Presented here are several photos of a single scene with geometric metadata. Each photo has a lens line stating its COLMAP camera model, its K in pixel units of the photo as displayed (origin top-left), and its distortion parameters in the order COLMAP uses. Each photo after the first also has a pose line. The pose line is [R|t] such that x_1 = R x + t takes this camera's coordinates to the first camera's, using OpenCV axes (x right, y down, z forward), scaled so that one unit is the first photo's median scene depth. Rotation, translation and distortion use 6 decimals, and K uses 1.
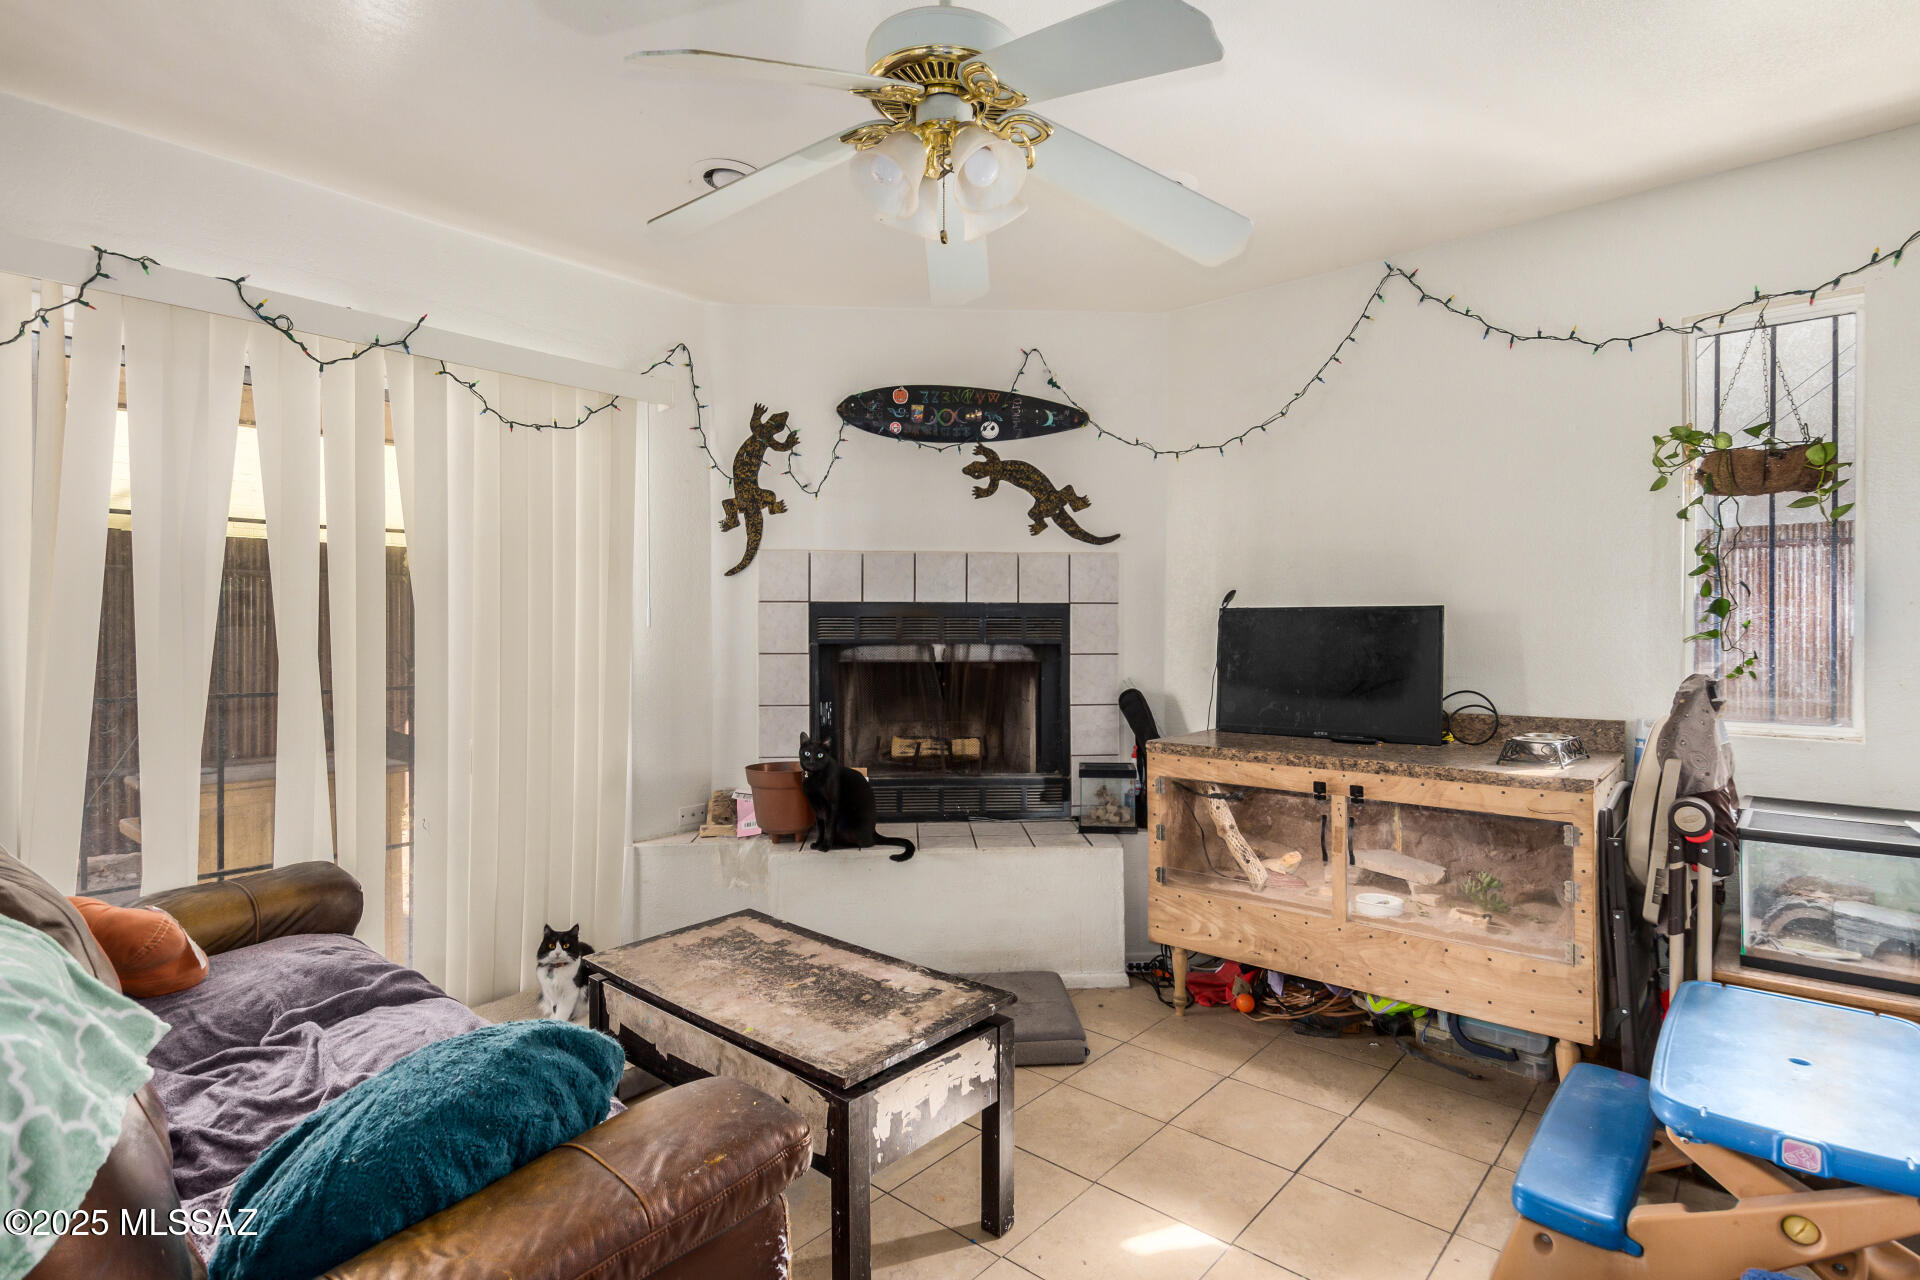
lens RADIAL K [[968.6, 0, 953.3], [0, 968.6, 631.3], [0, 0, 1]] dist [0.020058, -0.008494]
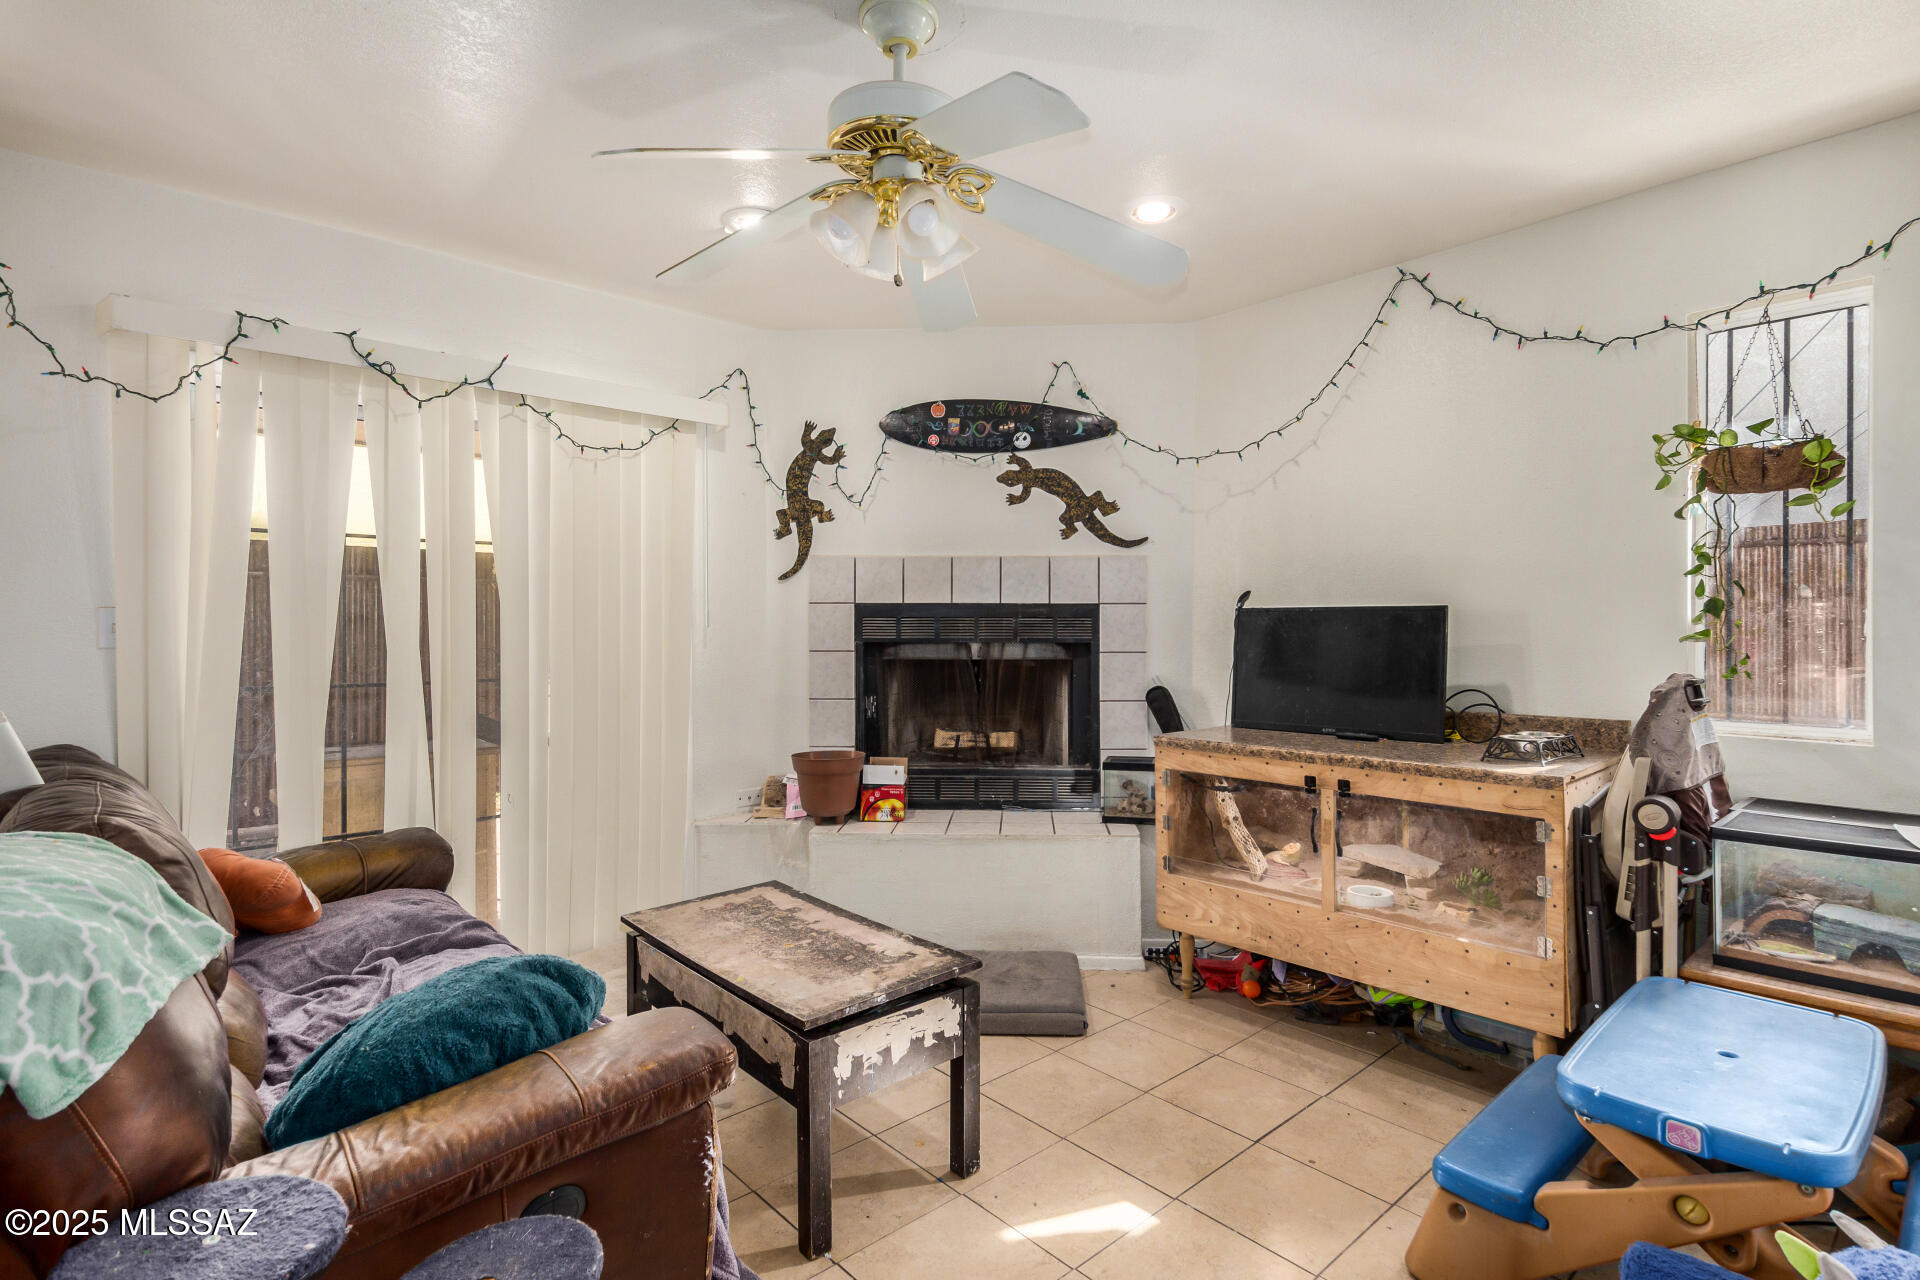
lens RADIAL K [[968.6, 0, 972.6], [0, 968.6, 631.9], [0, 0, 1]] dist [0.020058, -0.008494]
pose [[0.992440, 0.000365, -0.122729, 0.159865], [-0.000134, 0.999998, 0.001890, -0.000802], [0.122730, -0.001860, 0.992438, -0.079256]]
